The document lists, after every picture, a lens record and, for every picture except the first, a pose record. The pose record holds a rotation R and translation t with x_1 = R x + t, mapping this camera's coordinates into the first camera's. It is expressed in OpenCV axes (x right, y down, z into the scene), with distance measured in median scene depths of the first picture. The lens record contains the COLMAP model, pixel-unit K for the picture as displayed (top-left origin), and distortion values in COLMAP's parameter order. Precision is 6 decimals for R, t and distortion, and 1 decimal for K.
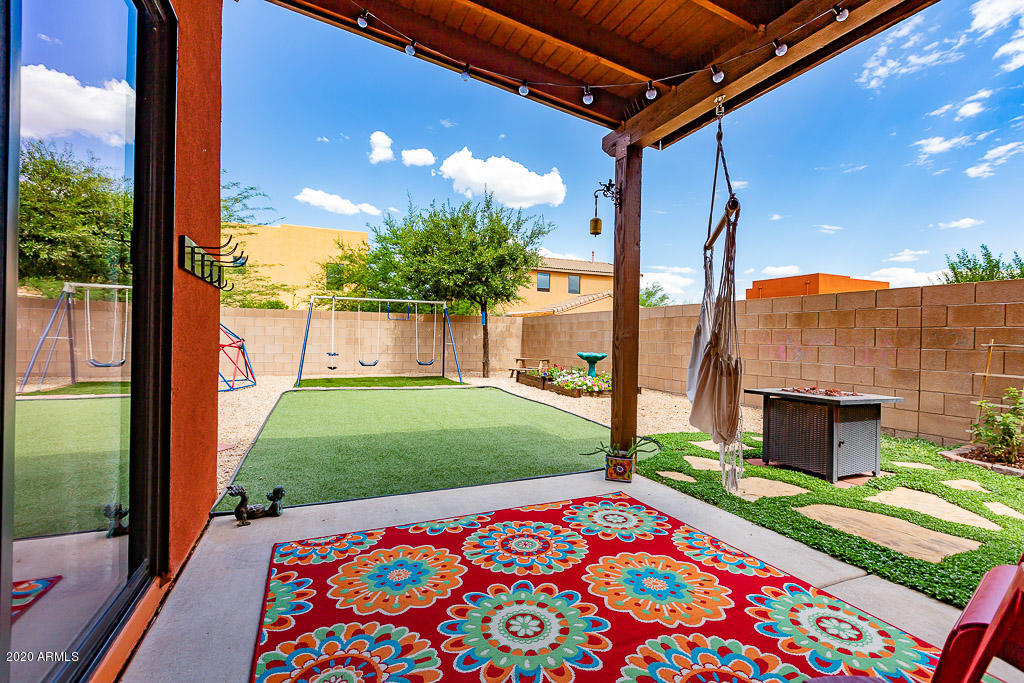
lens RADIAL K [[454.3, 0, 510.1], [0, 454.3, 335.8], [0, 0, 1]] dist [-0.001086, -0.000822]
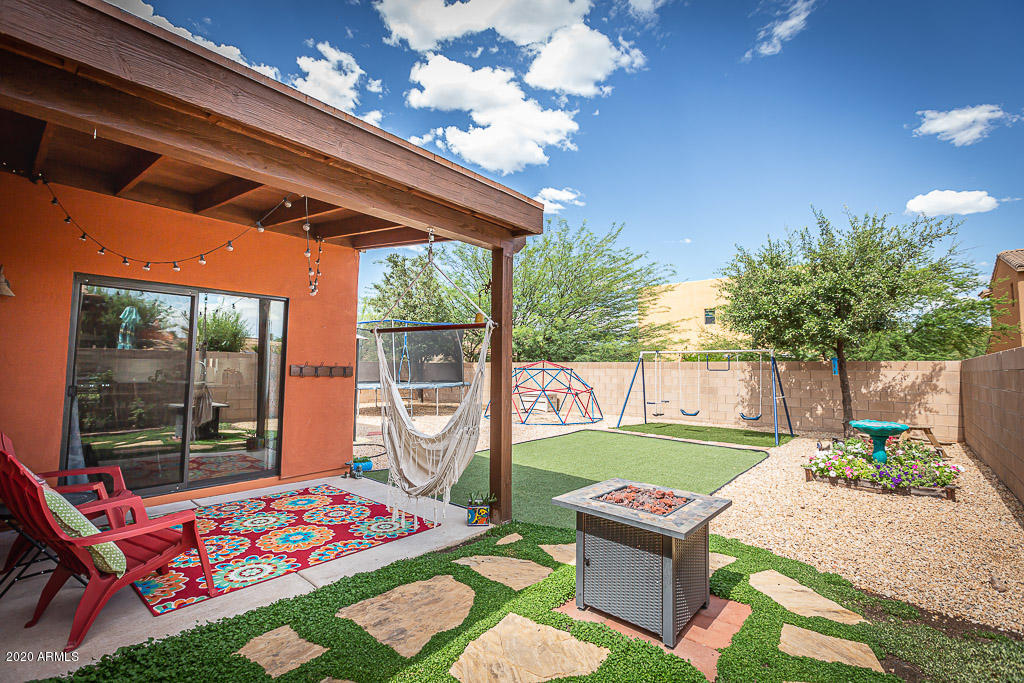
lens RADIAL K [[454.3, 0, 510.1], [0, 454.3, 335.8], [0, 0, 1]] dist [-0.001086, -0.000822]
pose [[0.443312, -0.070269, -0.893609, 2.179928], [-0.007402, 0.996602, -0.082040, -0.136599], [0.896337, 0.042984, 0.441285, 0.804706]]
